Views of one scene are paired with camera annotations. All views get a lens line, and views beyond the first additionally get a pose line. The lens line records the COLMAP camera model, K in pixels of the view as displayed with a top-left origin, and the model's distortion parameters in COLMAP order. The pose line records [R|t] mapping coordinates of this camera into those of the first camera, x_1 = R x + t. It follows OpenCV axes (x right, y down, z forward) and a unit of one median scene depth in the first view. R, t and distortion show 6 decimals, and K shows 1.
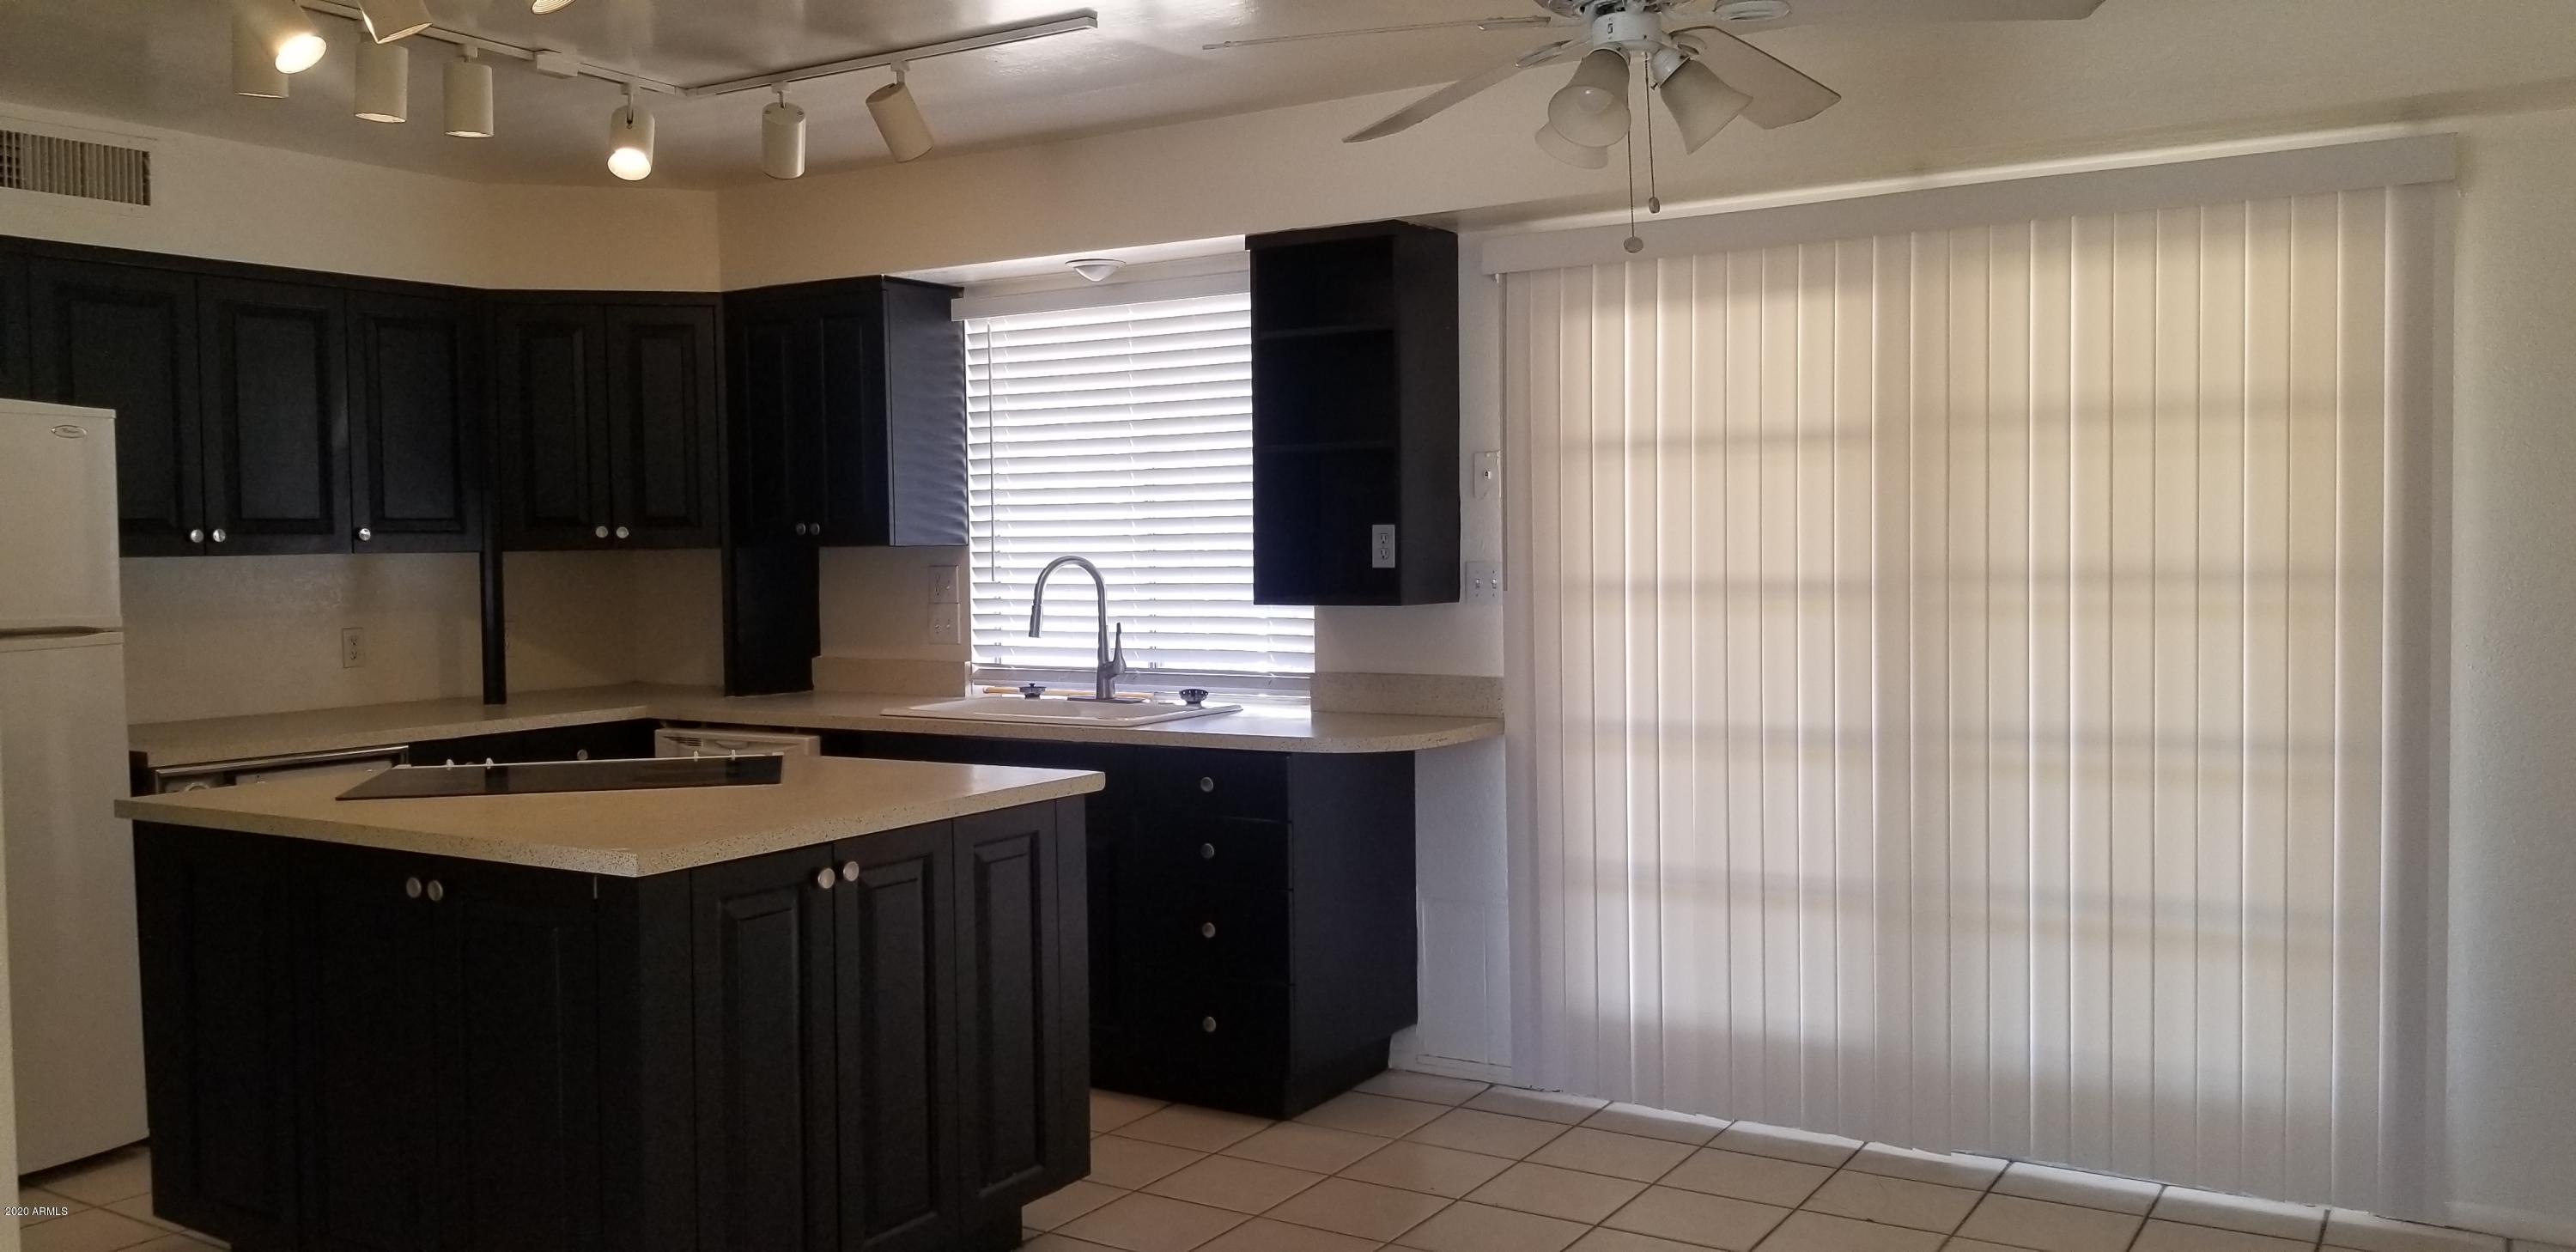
lens RADIAL K [[2052.6, 0, 1264.0], [0, 2052.6, 644.7], [0, 0, 1]] dist [0.056382, -0.092345]
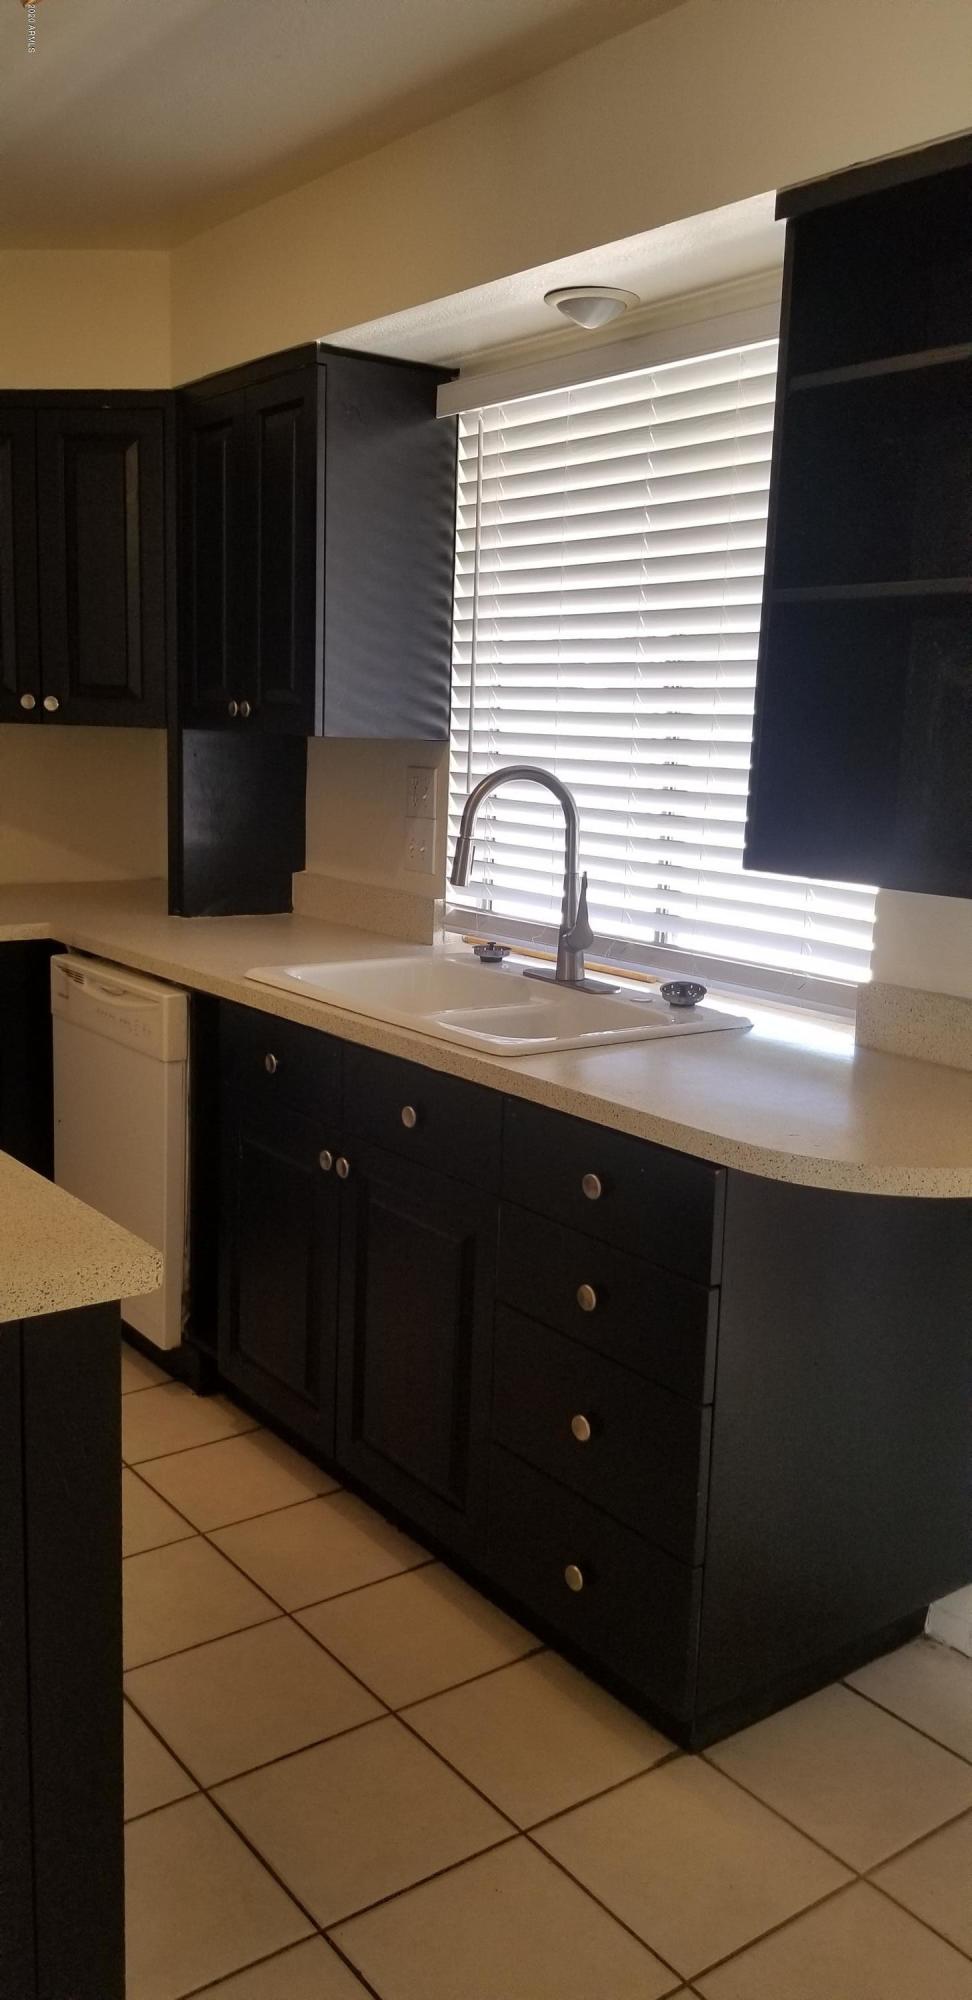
lens RADIAL K [[1593.6, 0, 493.2], [0, 1593.6, 996.7], [0, 0, 1]] dist [0.056382, -0.092345]
pose [[0.928968, 0.106795, -0.354421, 0.102920], [-0.065565, 0.989810, 0.126401, -0.039662], [0.364308, -0.094185, 0.926504, 0.600240]]
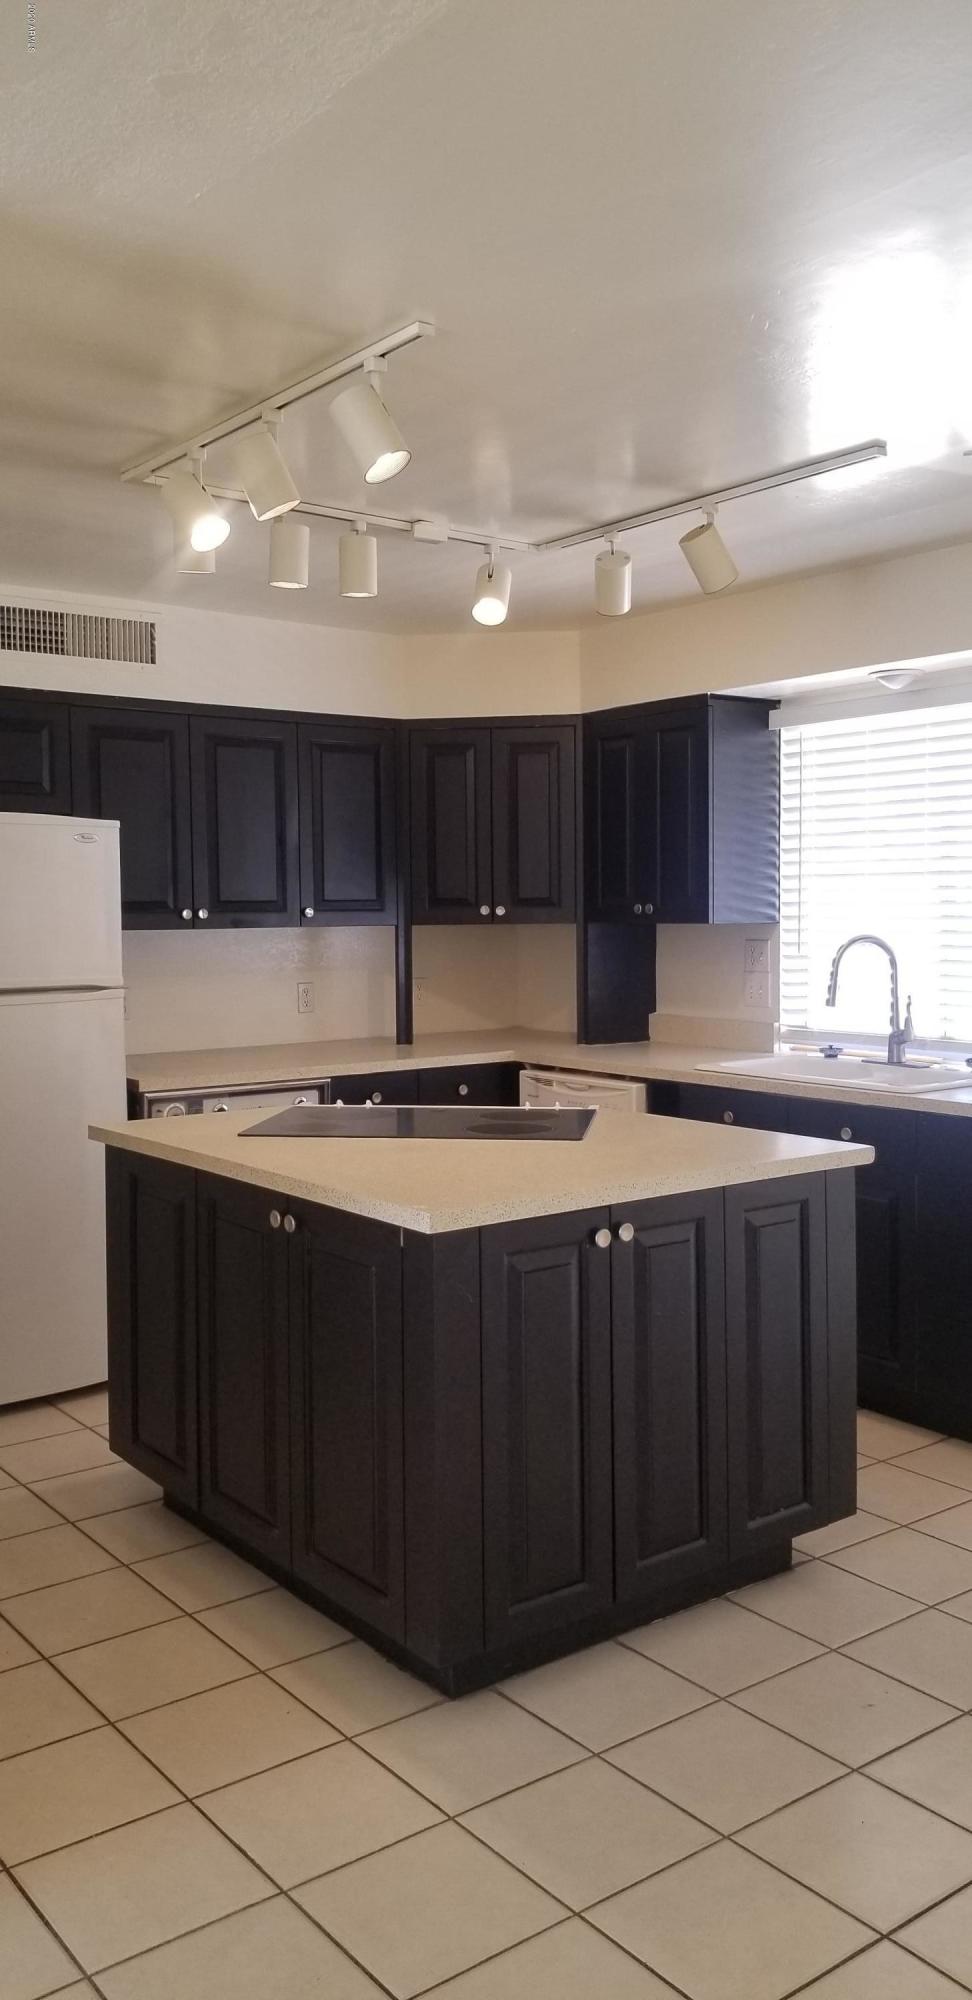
lens RADIAL K [[1593.6, 0, 472.3], [0, 1593.6, 981.6], [0, 0, 1]] dist [0.056382, -0.092345]
pose [[0.934893, 0.022899, -0.354190, 0.017680], [-0.022076, 0.999736, 0.006365, -0.021813], [0.354242, 0.001868, 0.935152, 0.121951]]
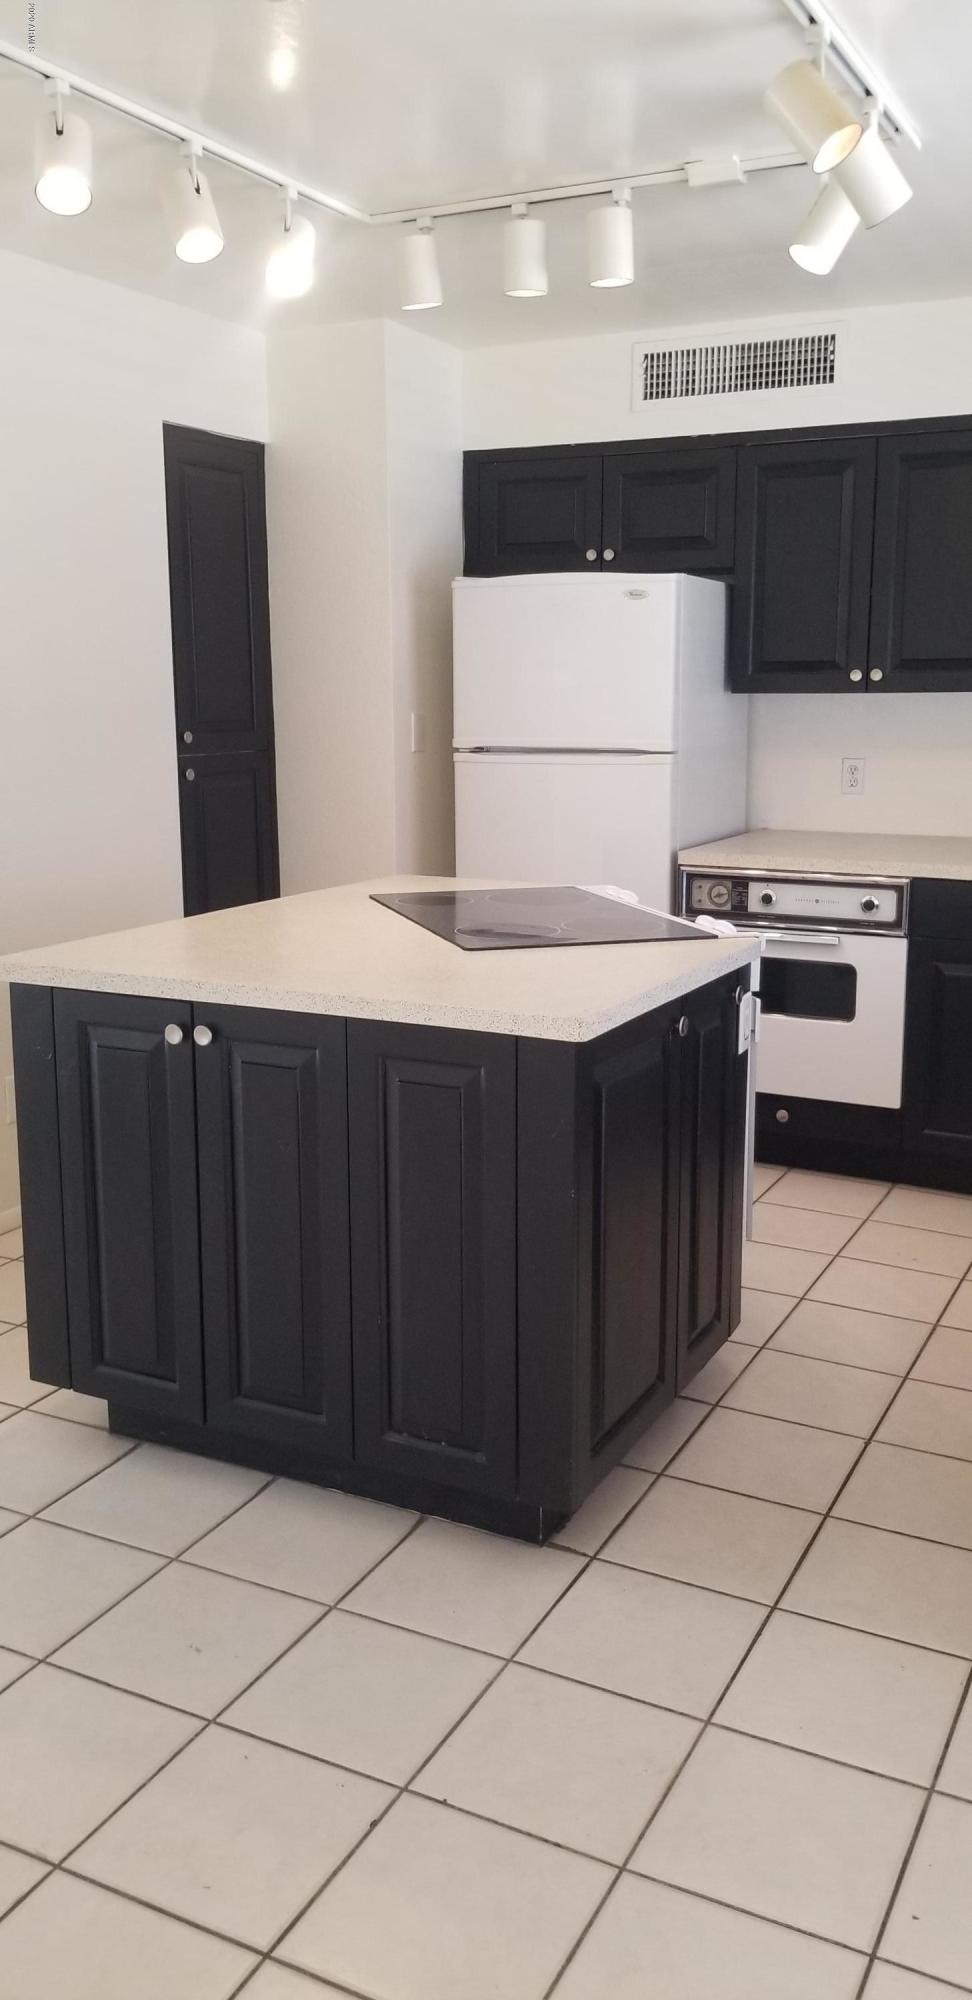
lens RADIAL K [[1593.6, 0, 494.2], [0, 1593.6, 980.1], [0, 0, 1]] dist [0.056382, -0.092345]
pose [[0.087002, 0.196245, -0.976688, 0.424489], [-0.048412, 0.980080, 0.192614, -0.054050], [0.995031, 0.030525, 0.094770, 0.813356]]
